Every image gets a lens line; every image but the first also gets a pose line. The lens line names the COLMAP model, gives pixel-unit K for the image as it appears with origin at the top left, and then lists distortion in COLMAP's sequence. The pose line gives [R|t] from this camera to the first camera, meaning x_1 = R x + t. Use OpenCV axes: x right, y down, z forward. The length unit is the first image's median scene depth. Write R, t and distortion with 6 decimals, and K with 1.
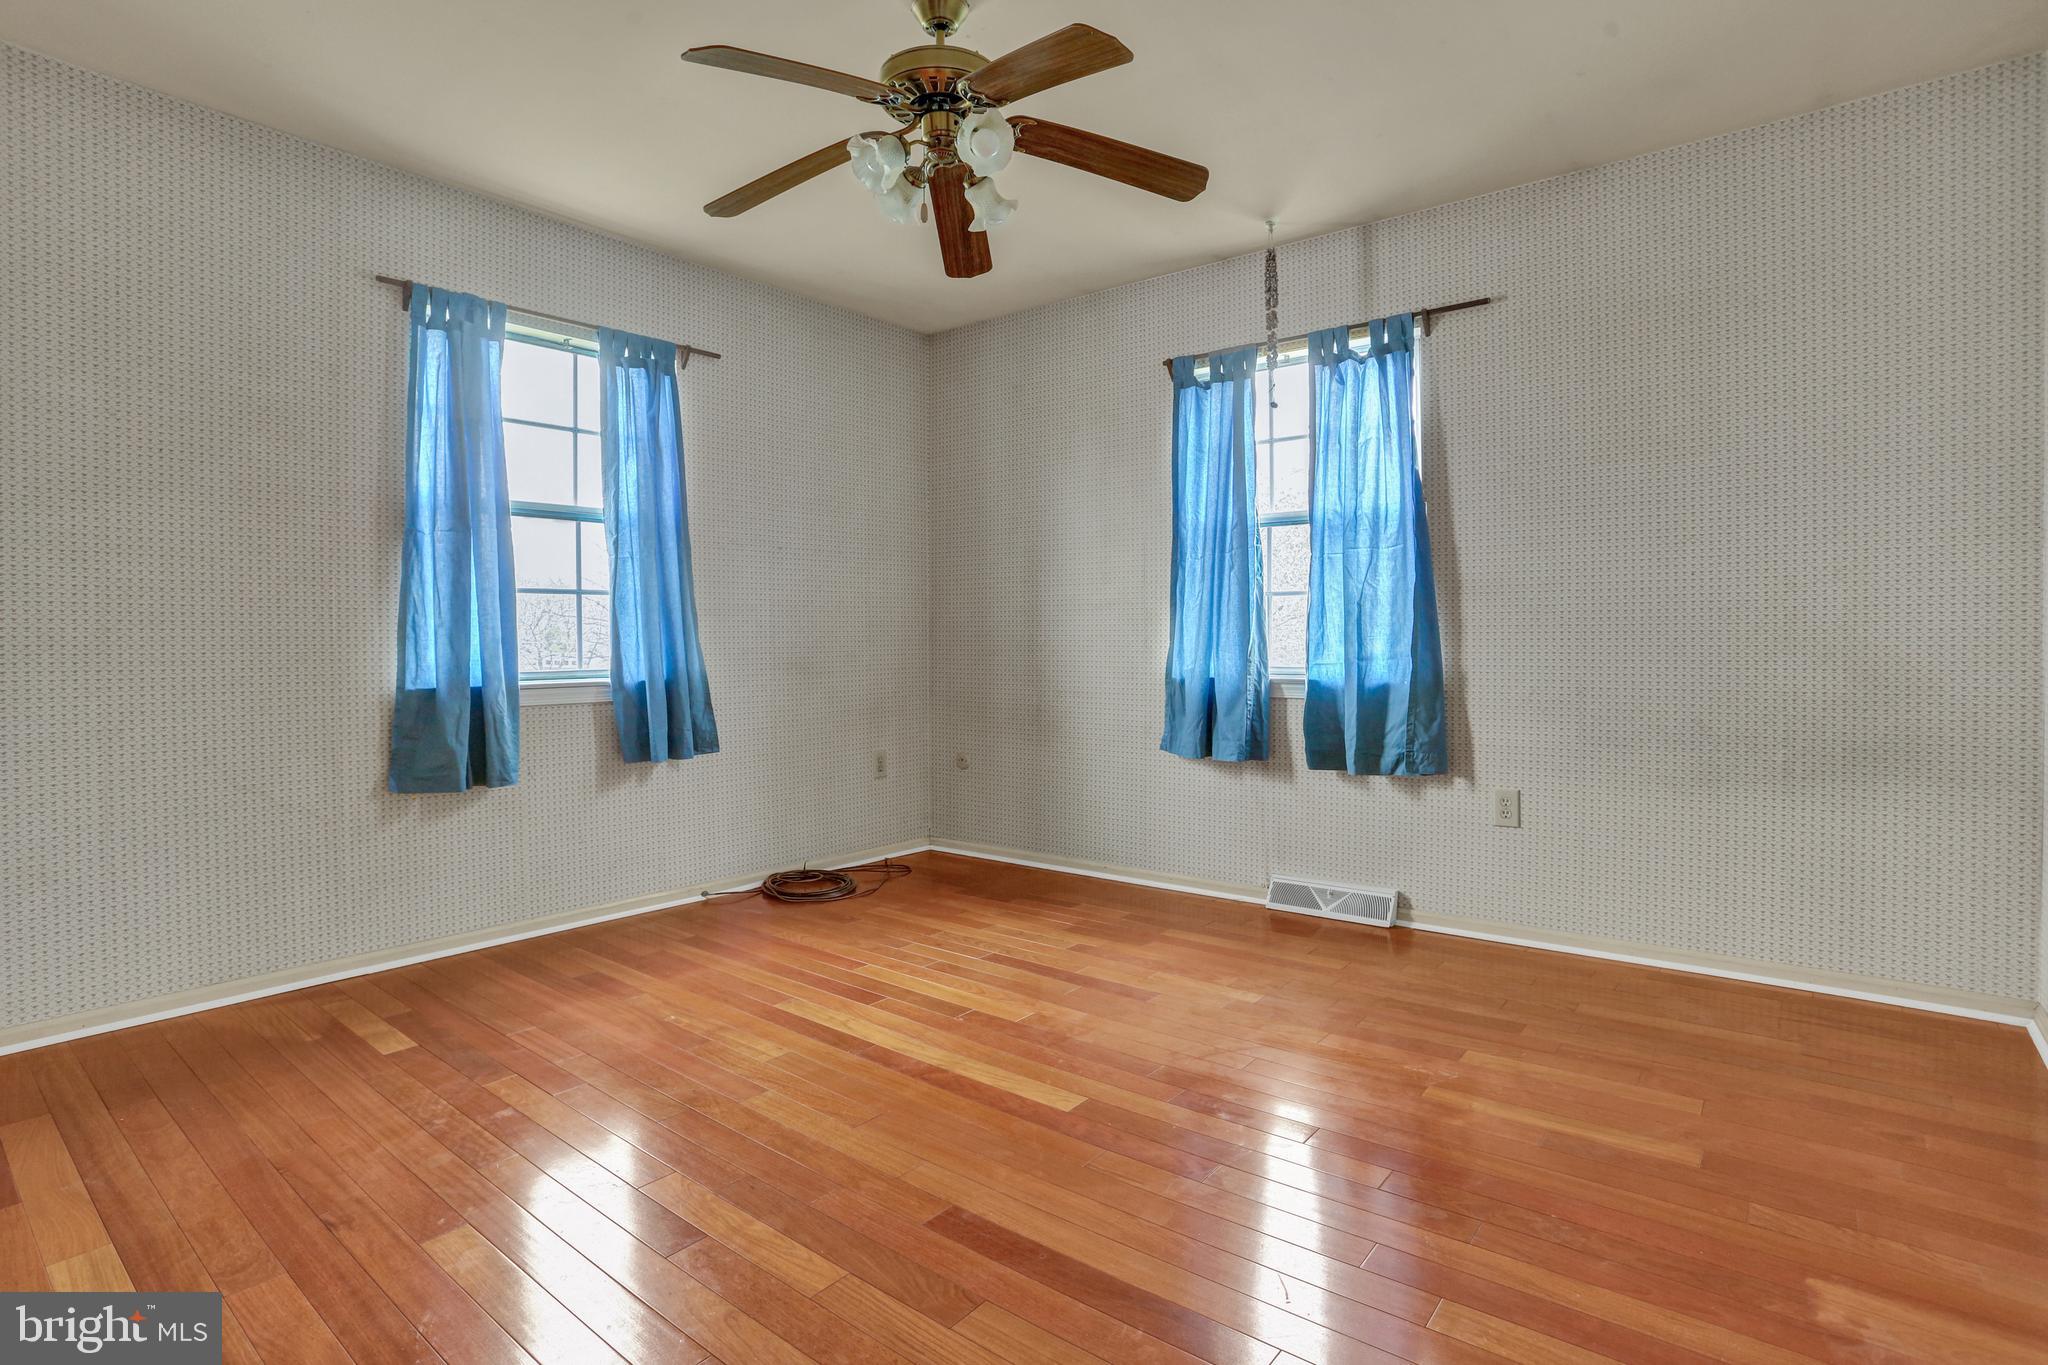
lens RADIAL K [[1008.5, 0, 1022.9], [0, 1008.5, 672.5], [0, 0, 1]] dist [0.000073, -0.000193]
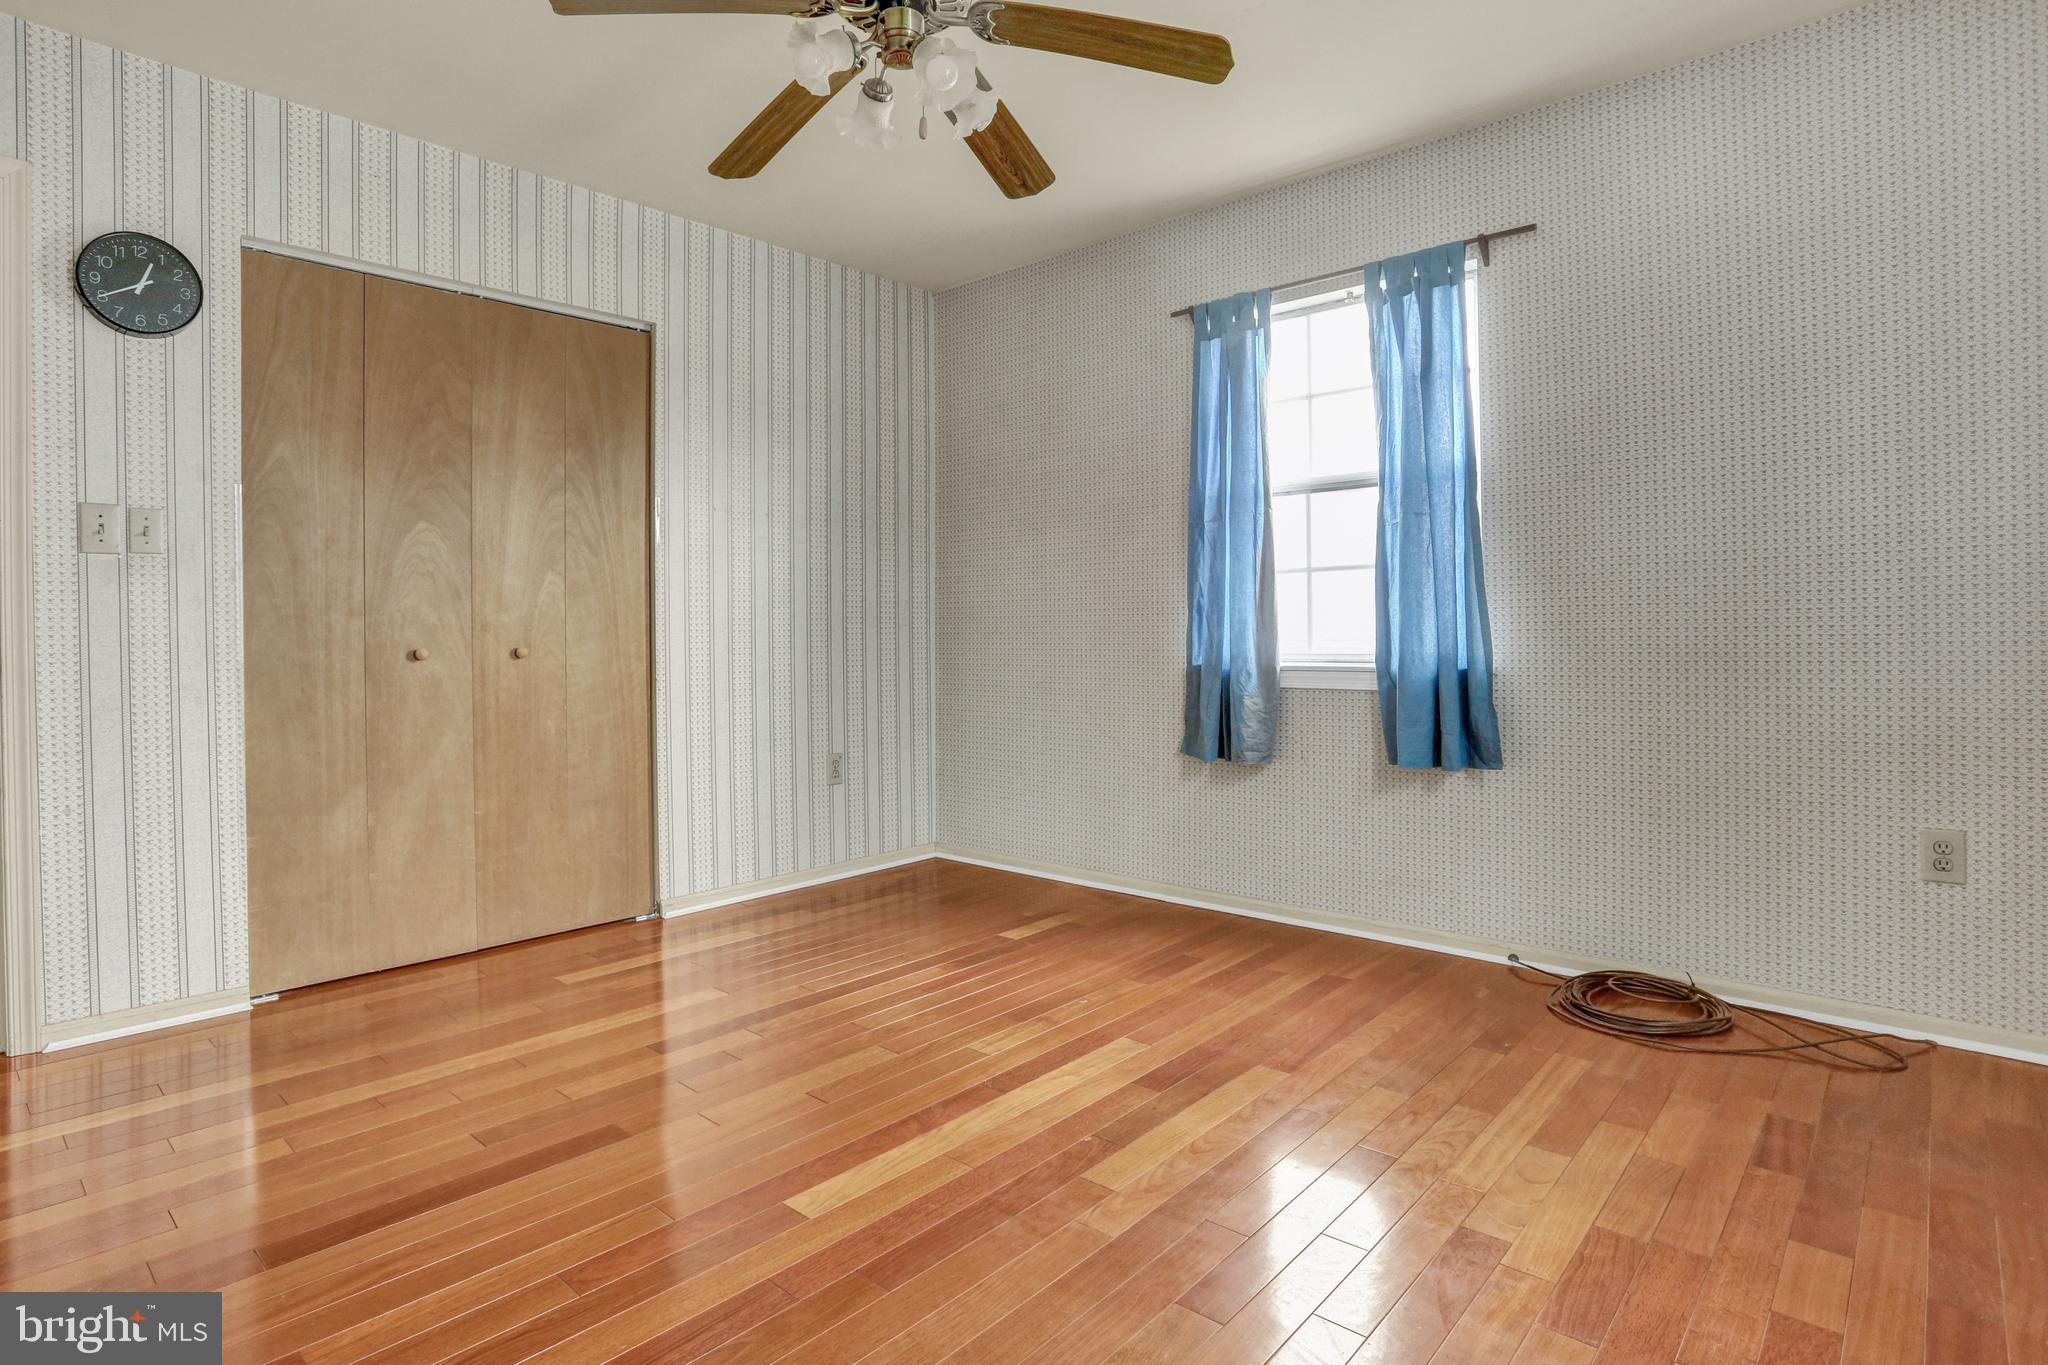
lens RADIAL K [[1058.4, 0, 1011.8], [0, 1058.4, 673.0], [0, 0, 1]] dist [-0.089244, 0.043390]
pose [[-0.035013, 0.032835, -0.998847, 0.594677], [-0.026849, 0.999068, 0.033783, -0.009472], [0.999026, 0.028001, -0.034098, 0.852230]]
